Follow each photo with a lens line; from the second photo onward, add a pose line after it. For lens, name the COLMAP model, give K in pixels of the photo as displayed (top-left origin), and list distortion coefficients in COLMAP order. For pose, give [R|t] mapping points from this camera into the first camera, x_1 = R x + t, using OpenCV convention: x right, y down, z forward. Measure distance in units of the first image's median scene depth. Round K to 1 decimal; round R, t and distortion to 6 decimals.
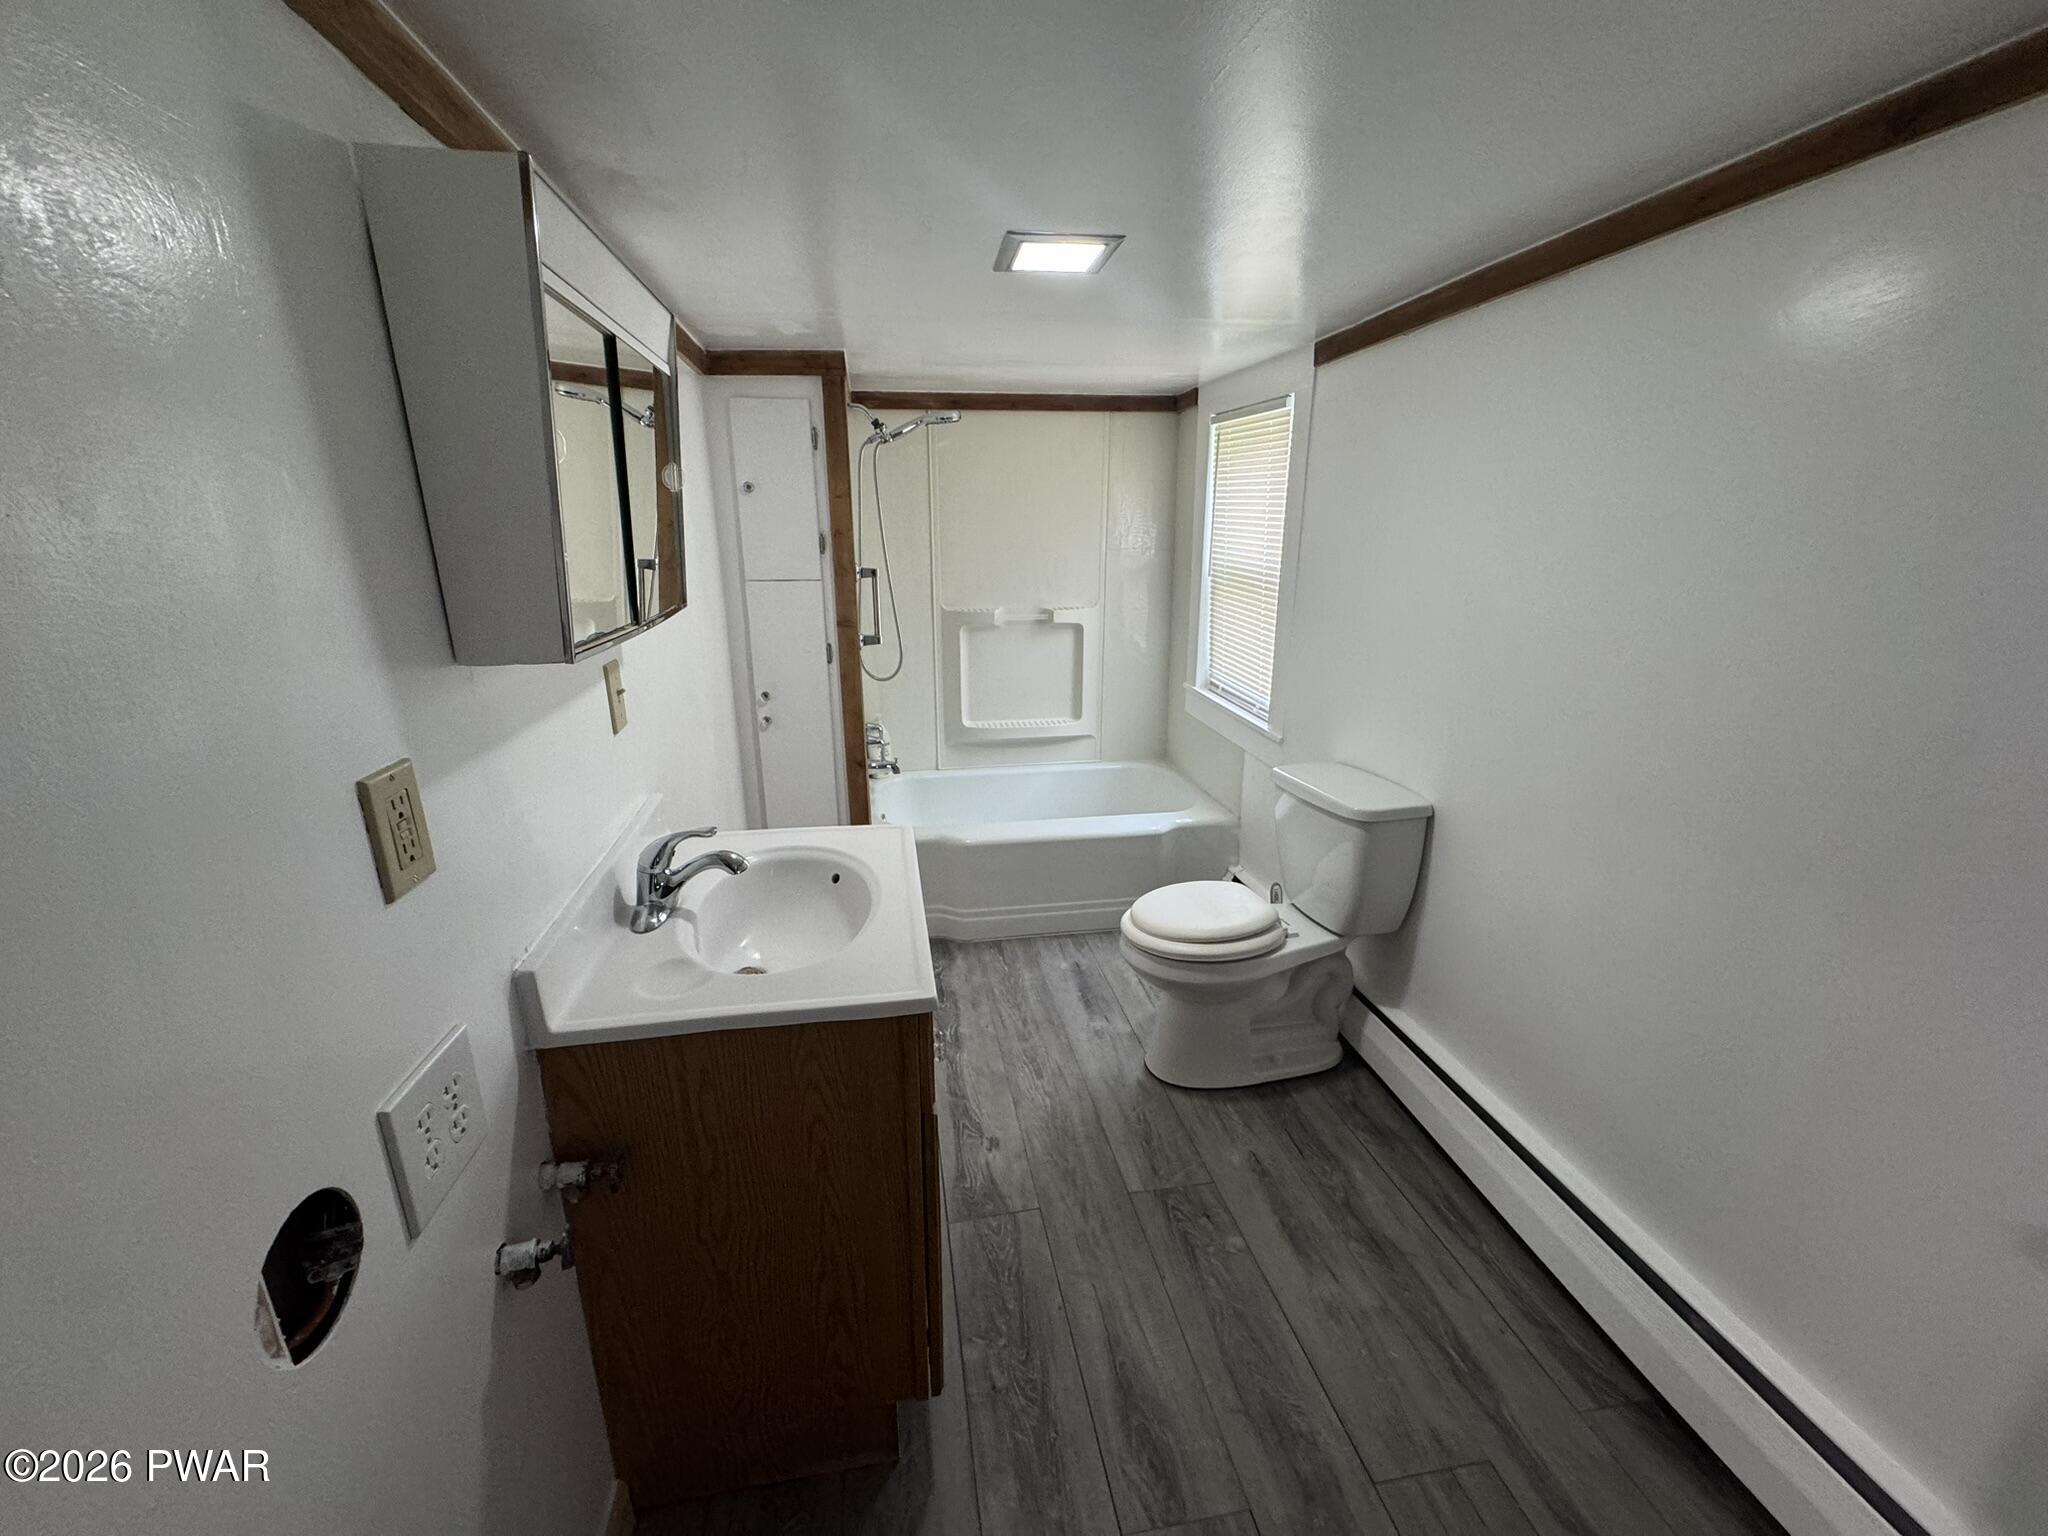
lens RADIAL K [[819.9, 0, 1022.3], [0, 819.9, 764.2], [0, 0, 1]] dist [-0.001700, -0.000044]
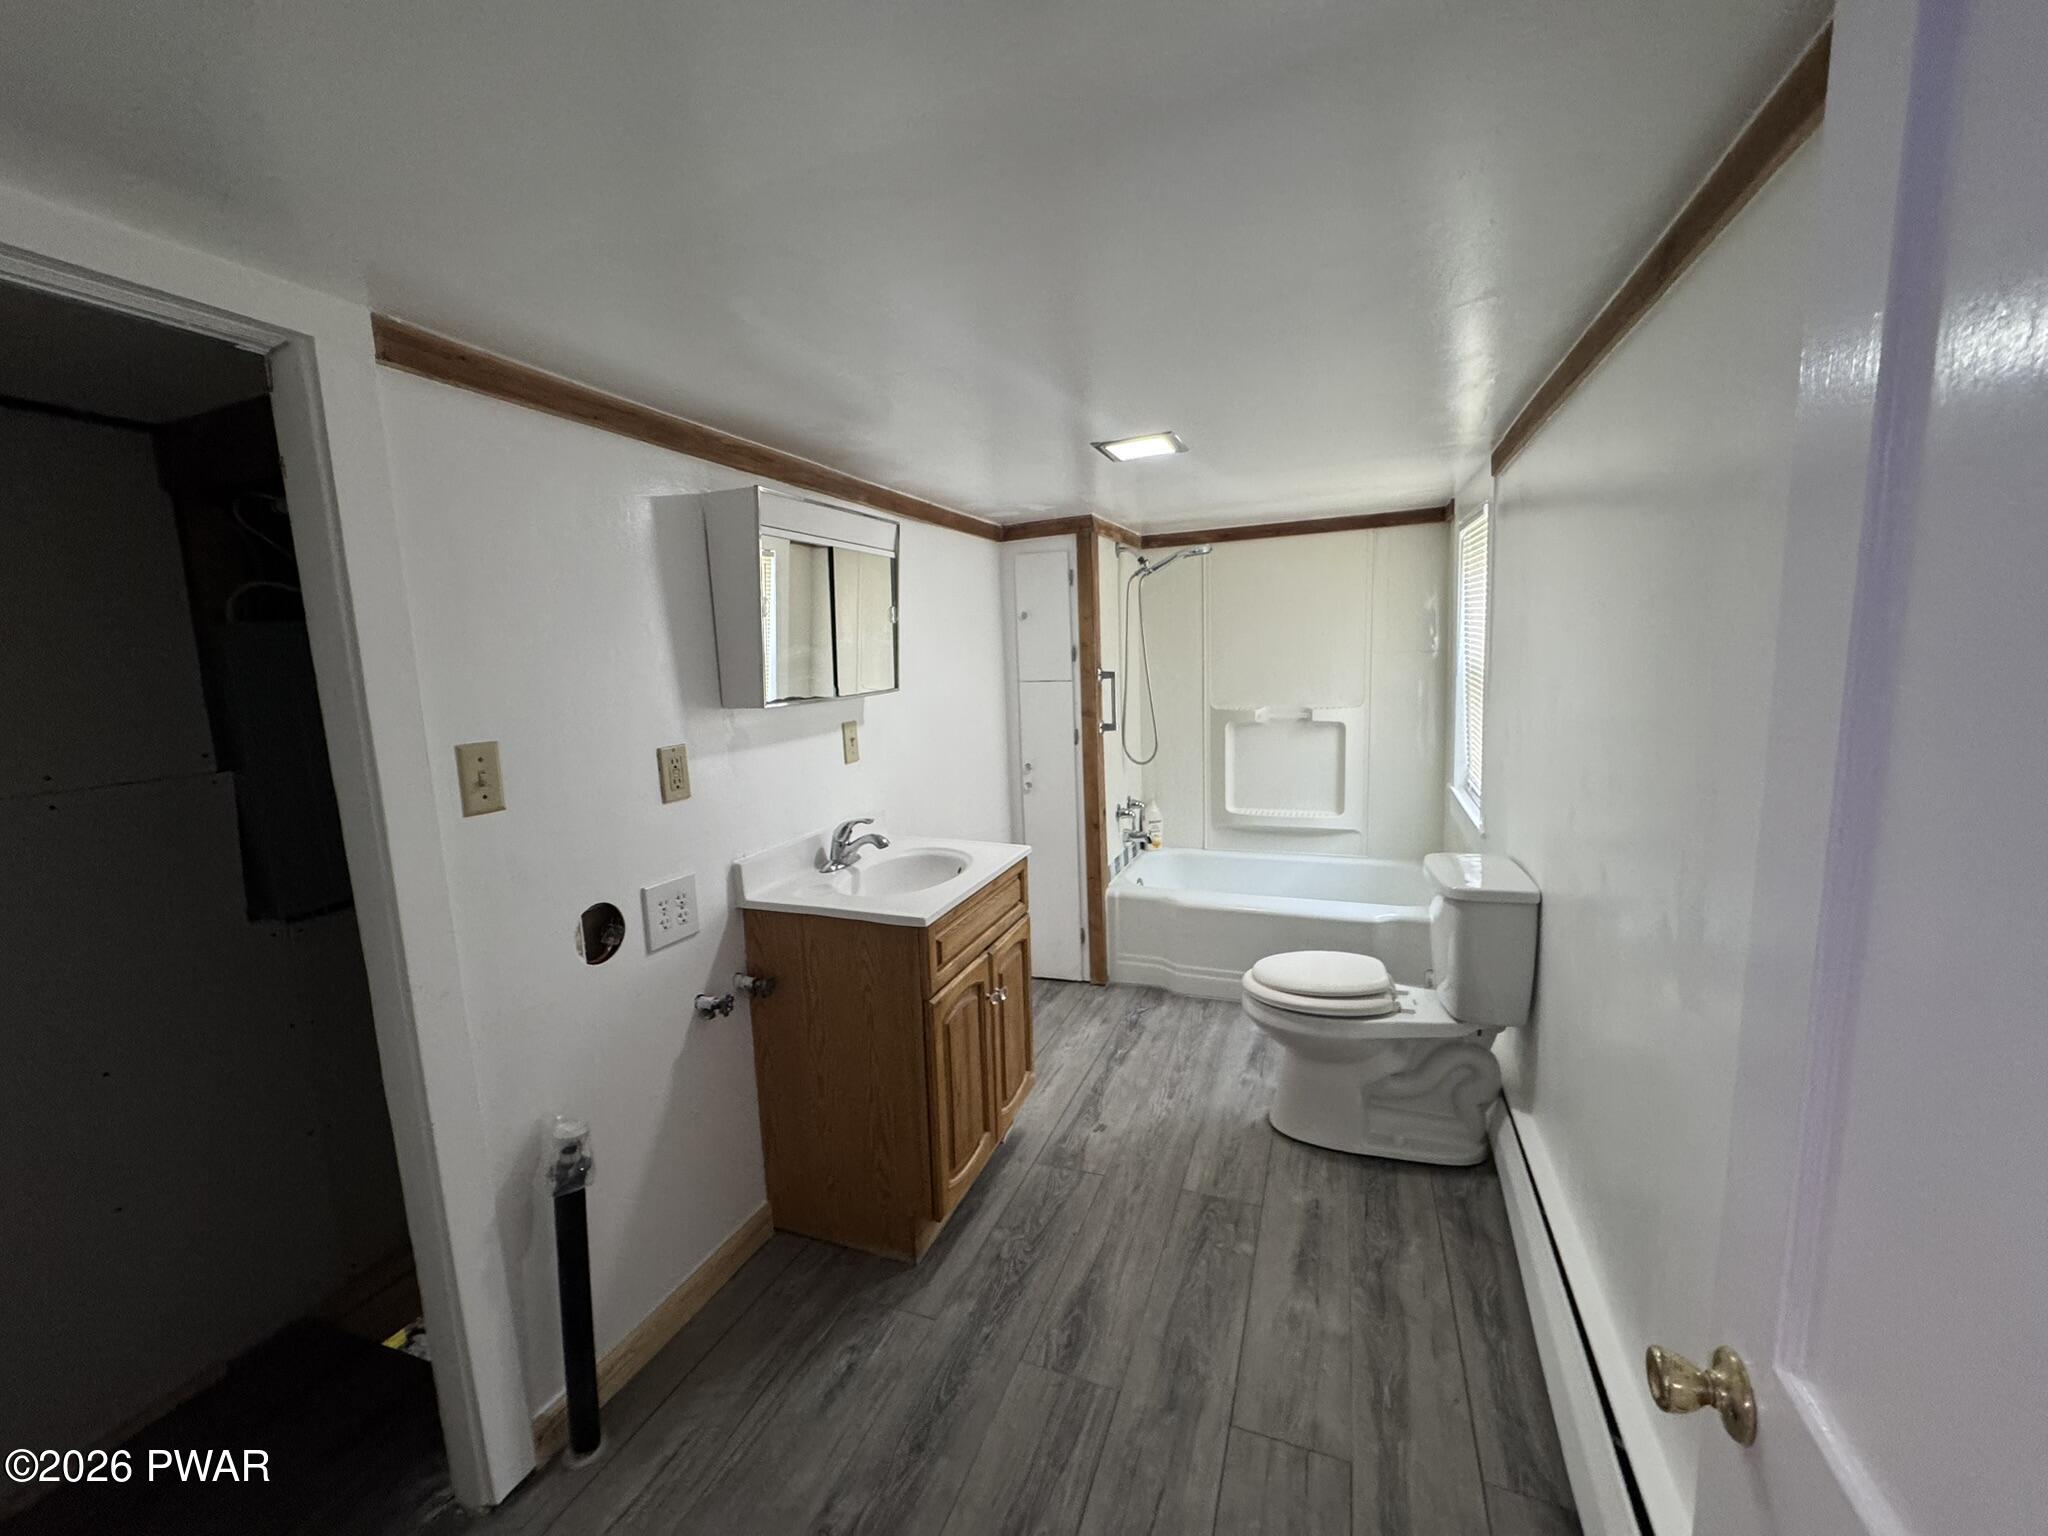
lens RADIAL K [[819.9, 0, 1022.3], [0, 819.9, 764.2], [0, 0, 1]] dist [-0.001700, -0.000044]
pose [[0.855466, 0.040302, -0.516288, 0.431410], [-0.111126, 0.988029, -0.107005, 0.066333], [0.505795, 0.148912, 0.849704, -0.158552]]
